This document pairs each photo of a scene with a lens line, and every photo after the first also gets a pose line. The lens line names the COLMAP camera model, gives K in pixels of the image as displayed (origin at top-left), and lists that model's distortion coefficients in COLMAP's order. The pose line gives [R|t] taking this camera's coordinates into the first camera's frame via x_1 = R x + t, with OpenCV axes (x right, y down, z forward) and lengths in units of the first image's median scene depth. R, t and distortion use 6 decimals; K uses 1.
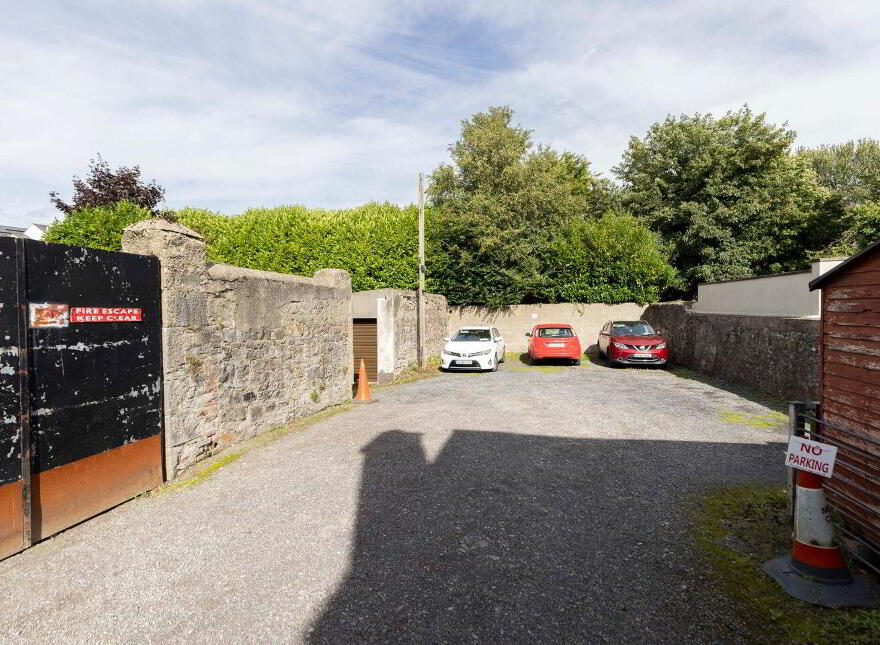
lens RADIAL K [[431.4, 0, 440.3], [0, 431.4, 324.0], [0, 0, 1]] dist [0.009397, -0.002240]
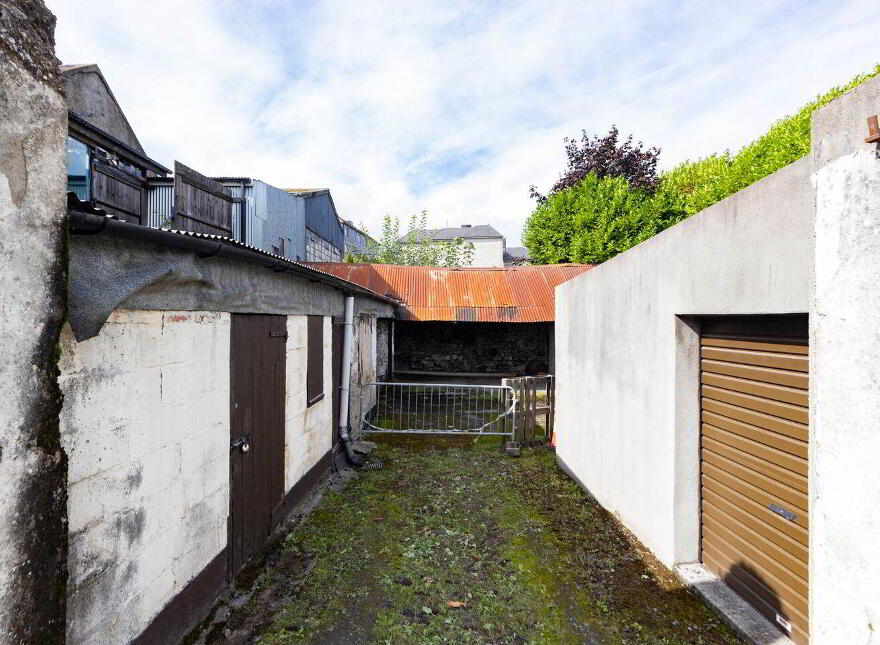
lens RADIAL K [[431.4, 0, 439.4], [0, 431.4, 317.8], [0, 0, 1]] dist [0.009397, -0.002240]
pose [[0.270382, 0.009088, -0.962710, -0.042147], [-0.040283, 0.999187, -0.001881, -0.005964], [0.961910, 0.039289, 0.270528, 0.865813]]
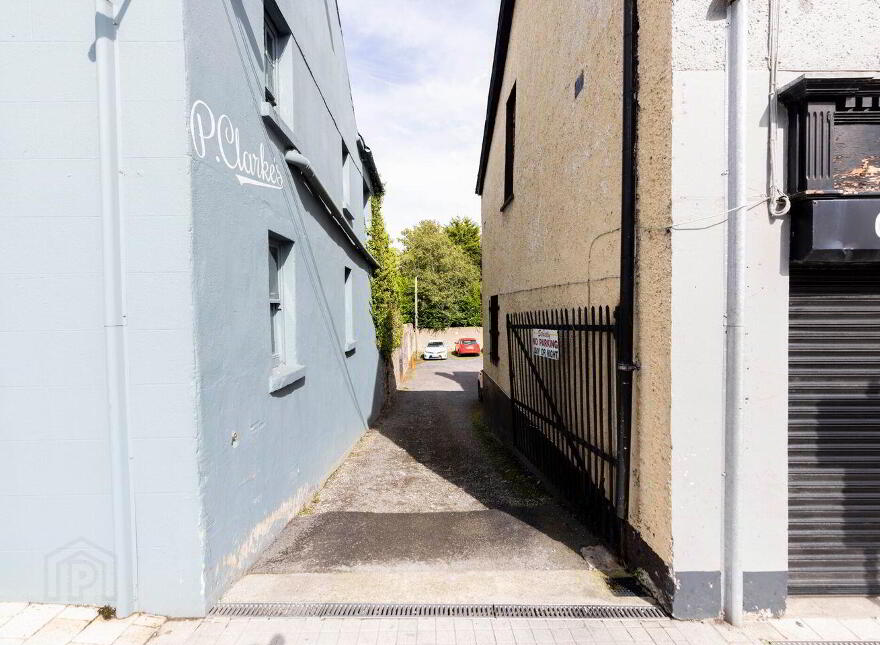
lens RADIAL K [[431.4, 0, 435.1], [0, 431.4, 320.9], [0, 0, 1]] dist [0.009397, -0.002240]
pose [[0.975423, -0.015332, 0.219809, -0.540830], [0.016474, 0.999859, -0.003363, -0.115835], [-0.219726, 0.006902, 0.975537, -1.584735]]
